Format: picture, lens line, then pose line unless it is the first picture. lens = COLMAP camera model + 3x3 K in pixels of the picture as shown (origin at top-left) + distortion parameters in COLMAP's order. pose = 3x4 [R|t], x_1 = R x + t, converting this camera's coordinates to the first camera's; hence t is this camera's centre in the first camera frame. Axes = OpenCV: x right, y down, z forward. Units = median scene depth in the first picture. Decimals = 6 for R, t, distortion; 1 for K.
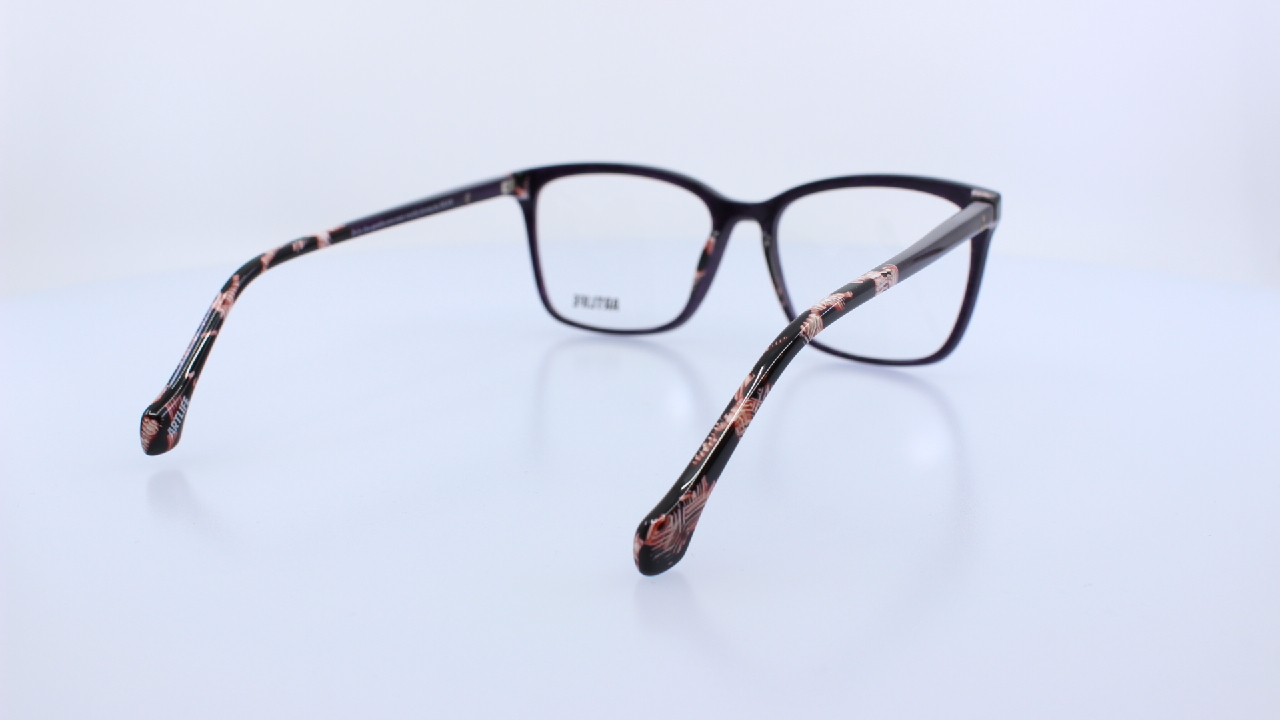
lens RADIAL K [[1295.6, 0, 639.7], [0, 1295.6, 344.7], [0, 0, 1]] dist [-0.125561, 0.018440]
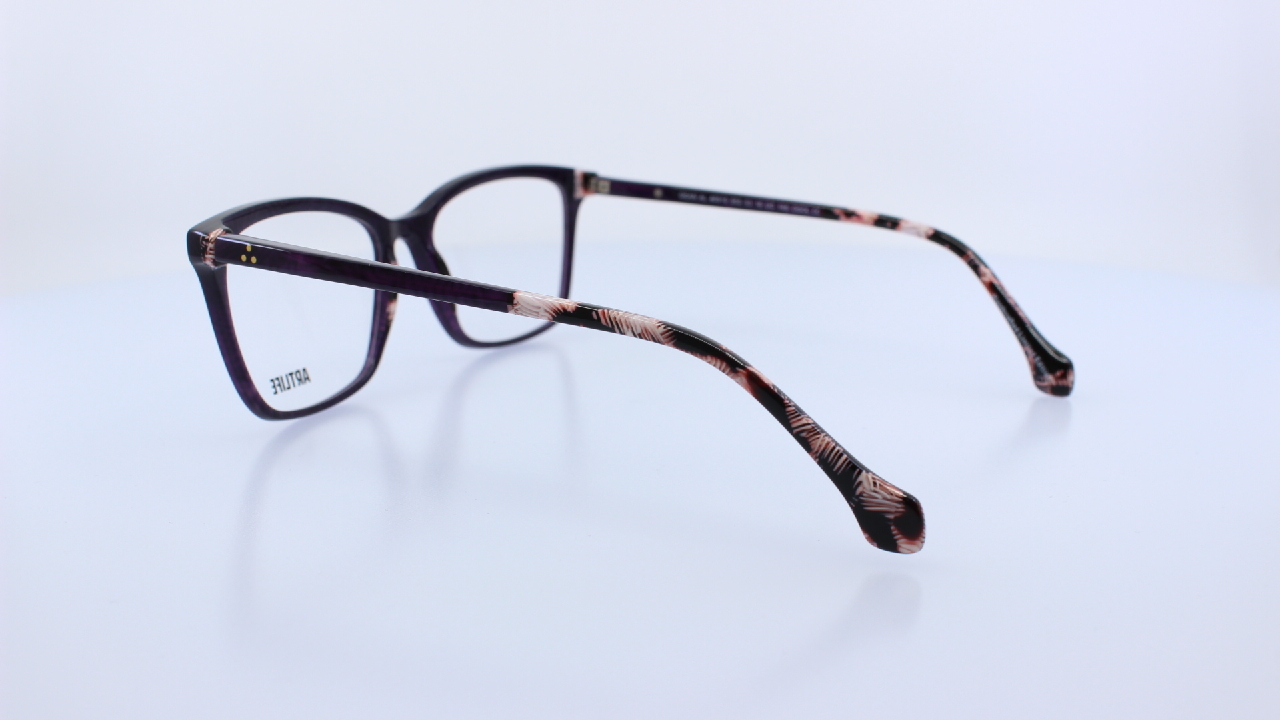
lens RADIAL K [[1295.6, 0, 639.7], [0, 1295.6, 344.7], [0, 0, 1]] dist [-0.125561, 0.018440]
pose [[0.001699, -0.212201, 0.977225, -0.926769], [0.228537, 0.951446, 0.206206, -0.194403], [-0.973534, 0.222982, 0.050113, 0.895157]]
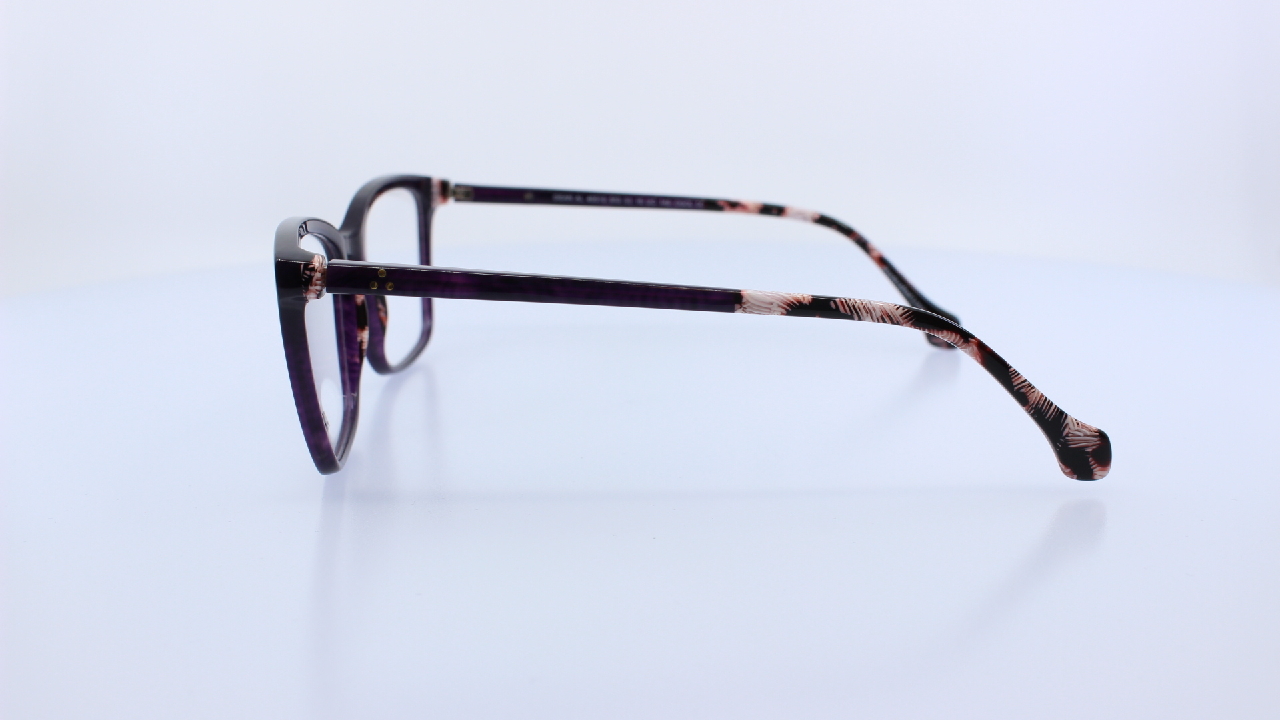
lens RADIAL K [[1295.6, 0, 639.7], [0, 1295.6, 344.7], [0, 0, 1]] dist [-0.125561, 0.018440]
pose [[-0.496998, -0.179339, 0.849017, -0.807761], [0.203592, 0.927001, 0.314991, -0.297607], [-0.843530, 0.329403, -0.424205, 1.344512]]
